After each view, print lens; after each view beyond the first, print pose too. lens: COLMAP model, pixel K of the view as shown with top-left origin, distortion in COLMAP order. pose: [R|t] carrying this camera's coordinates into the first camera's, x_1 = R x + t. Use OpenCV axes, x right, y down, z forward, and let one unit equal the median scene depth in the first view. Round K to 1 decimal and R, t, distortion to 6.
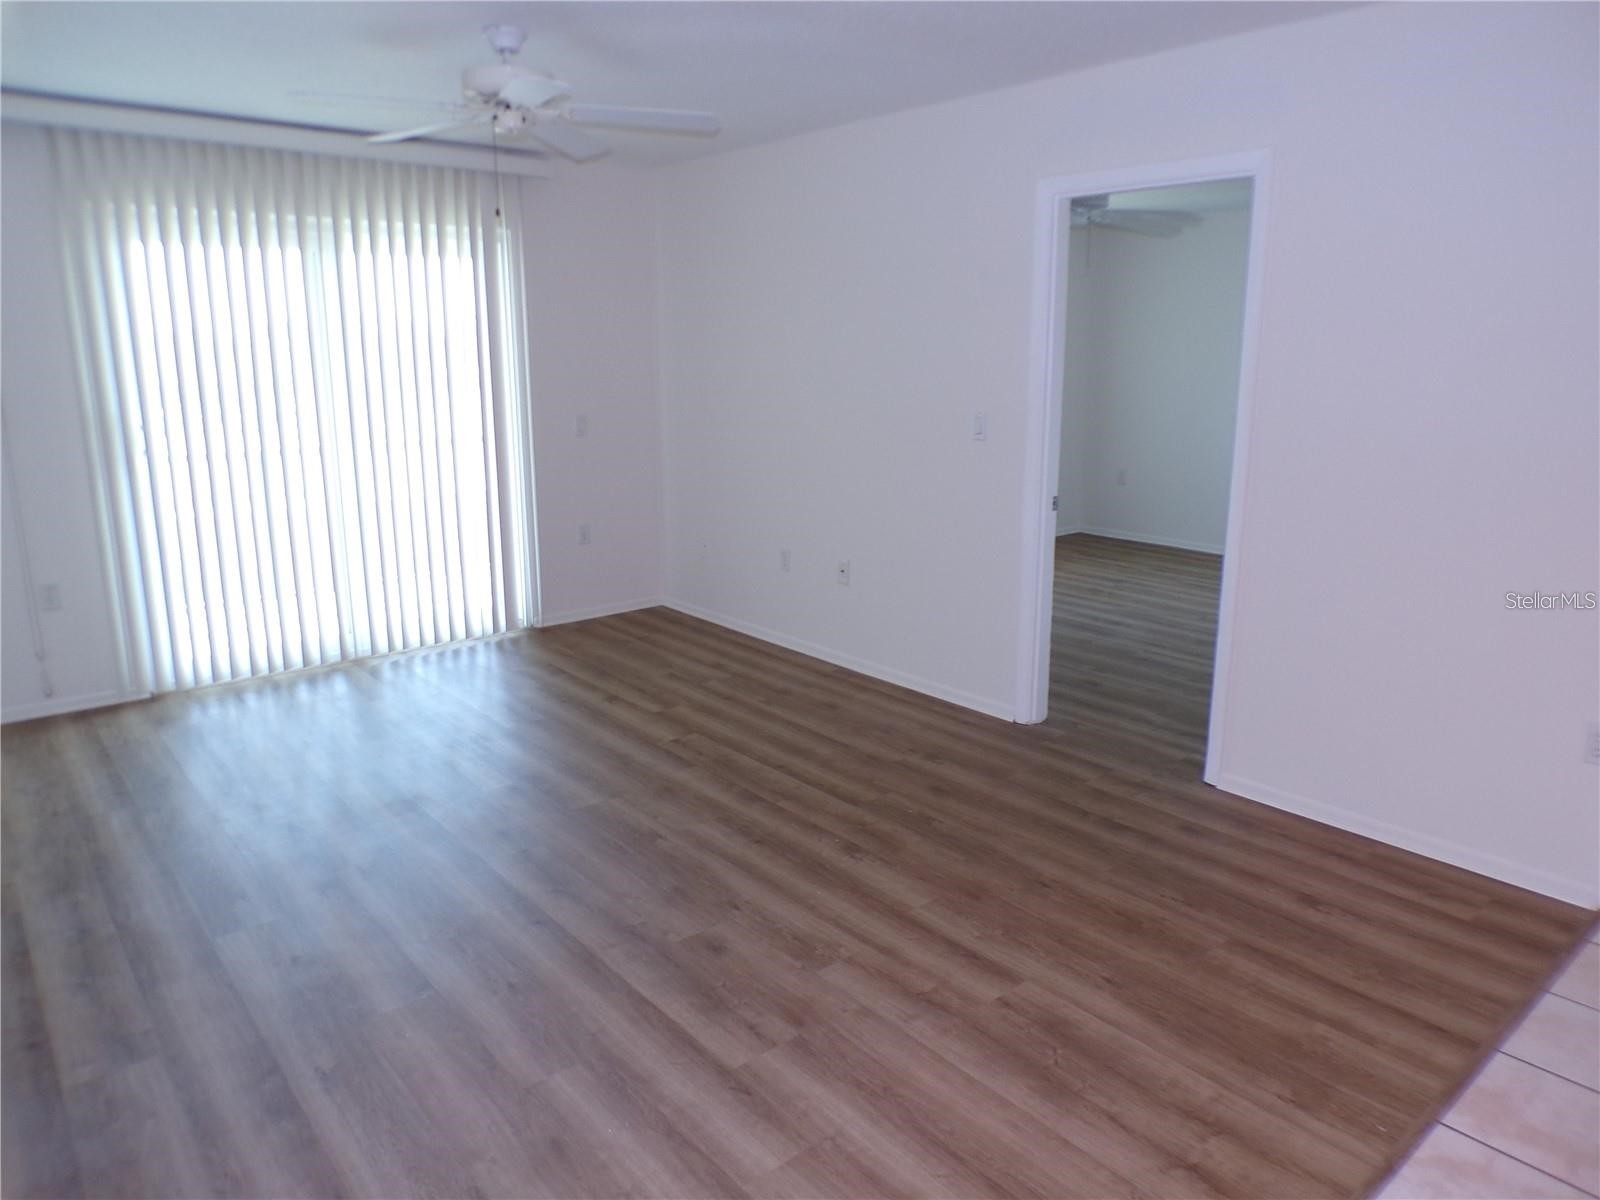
lens RADIAL K [[1071.0, 0, 800.0], [0, 1071.0, 600.0], [0, 0, 1]] dist [-0.074991, 0.041419]
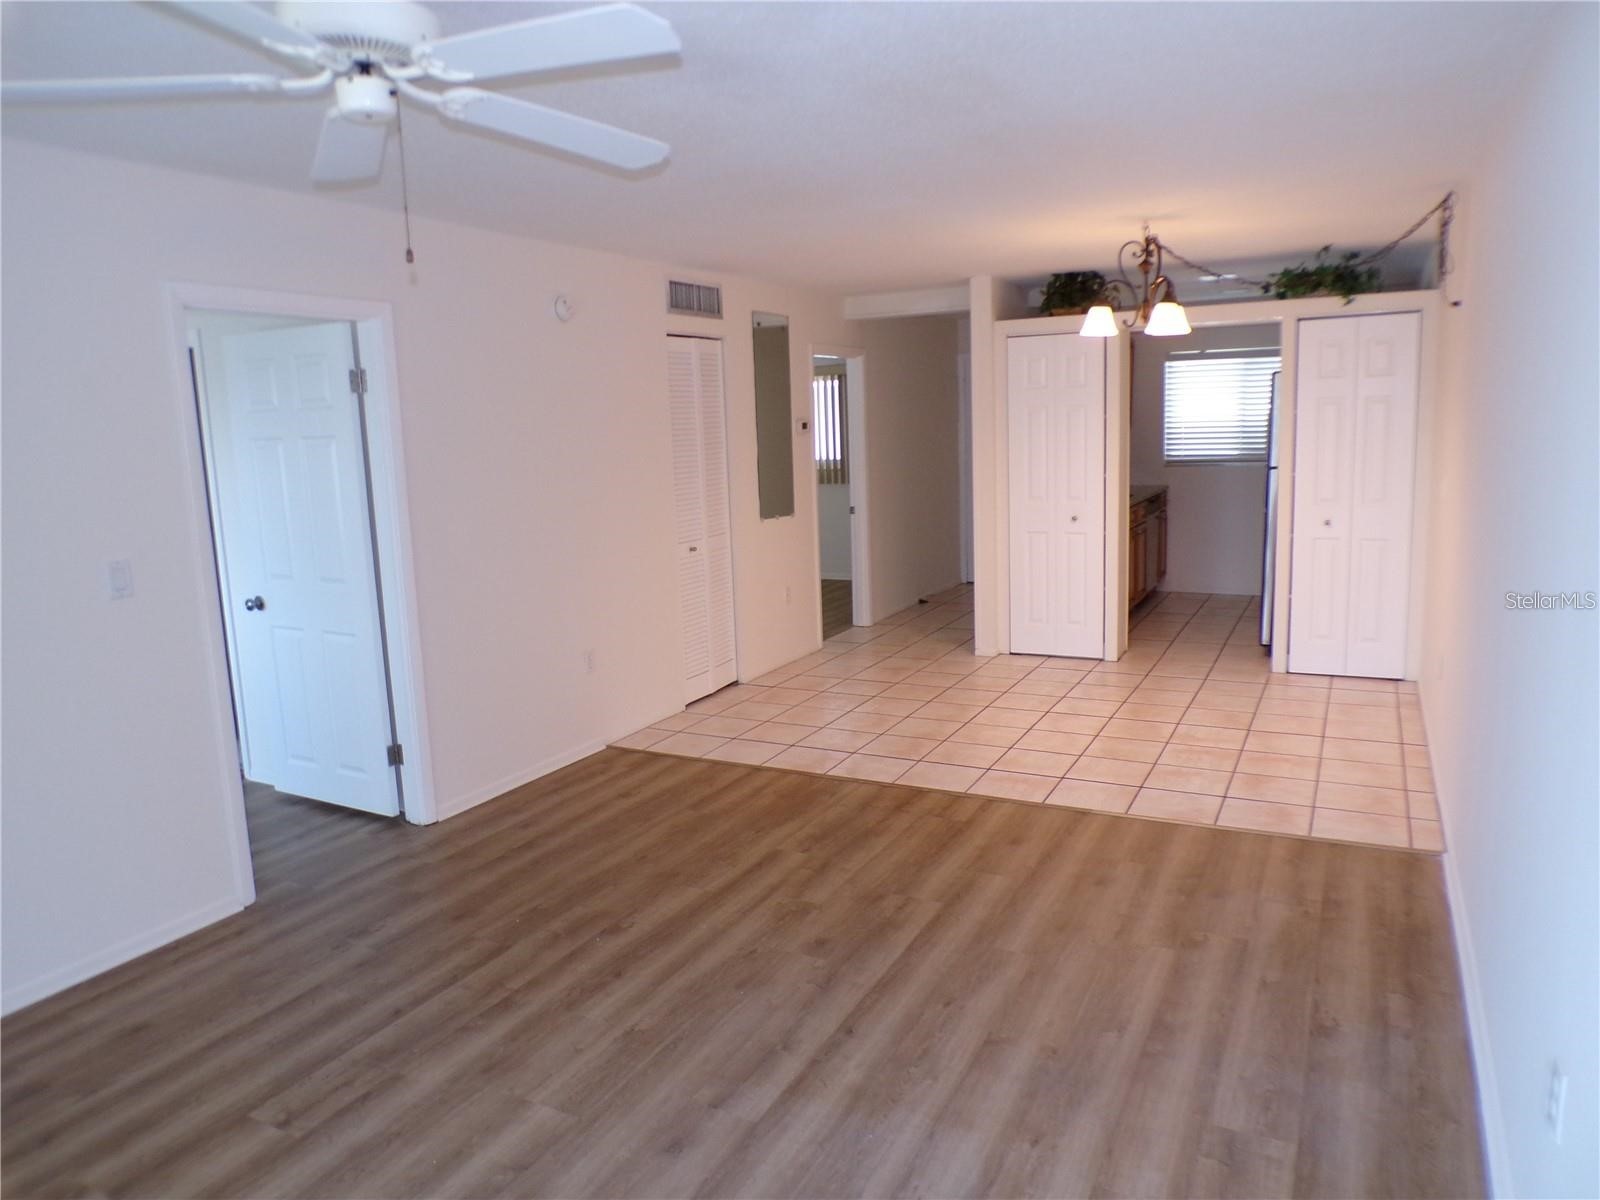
lens RADIAL K [[1071.0, 0, 800.0], [0, 1071.0, 600.0], [0, 0, 1]] dist [-0.017315, 0.002056]
pose [[-0.376728, -0.139981, 0.915686, -0.891920], [0.241859, 0.939364, 0.243105, -0.270678], [-0.894192, 0.313052, -0.320029, 1.010265]]
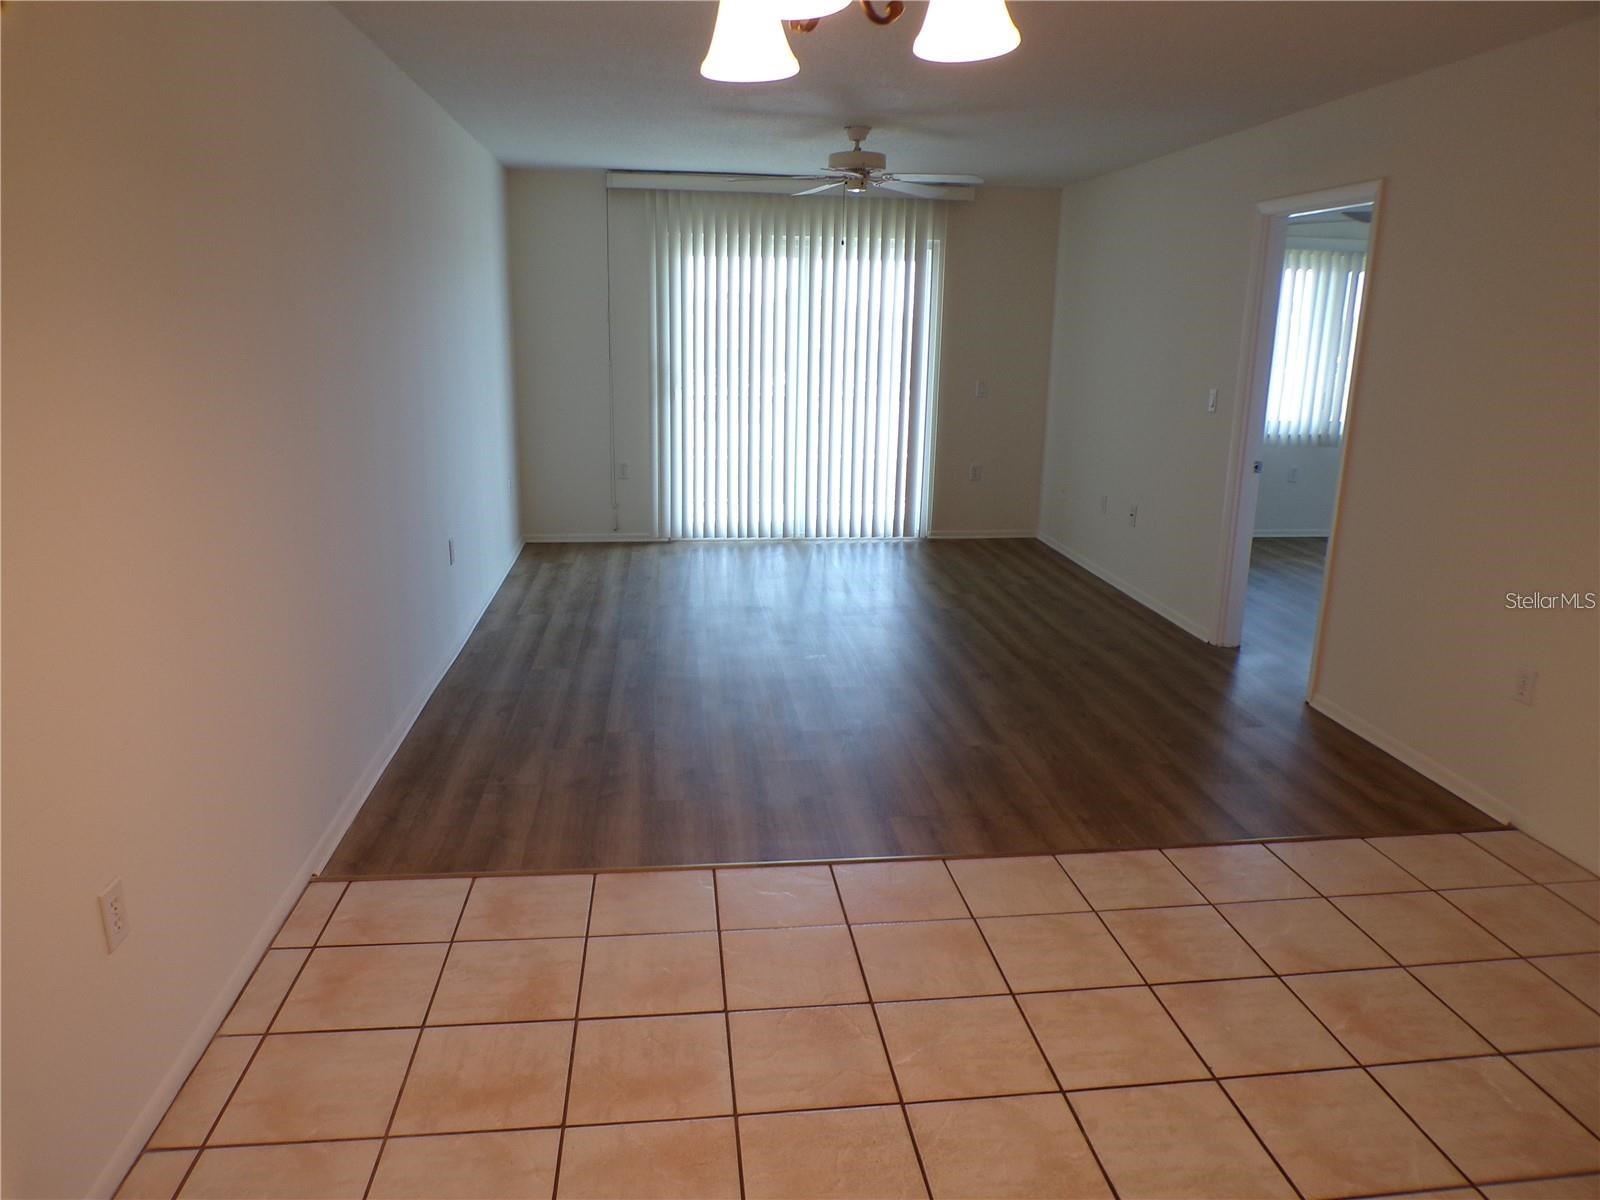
lens RADIAL K [[1071.0, 0, 800.0], [0, 1071.0, 600.0], [0, 0, 1]] dist [-0.017315, 0.002056]
pose [[0.836161, 0.151927, -0.527023, 0.565761], [-0.140712, 0.988132, 0.061603, 0.070537], [0.530127, 0.022649, 0.847616, -0.371035]]
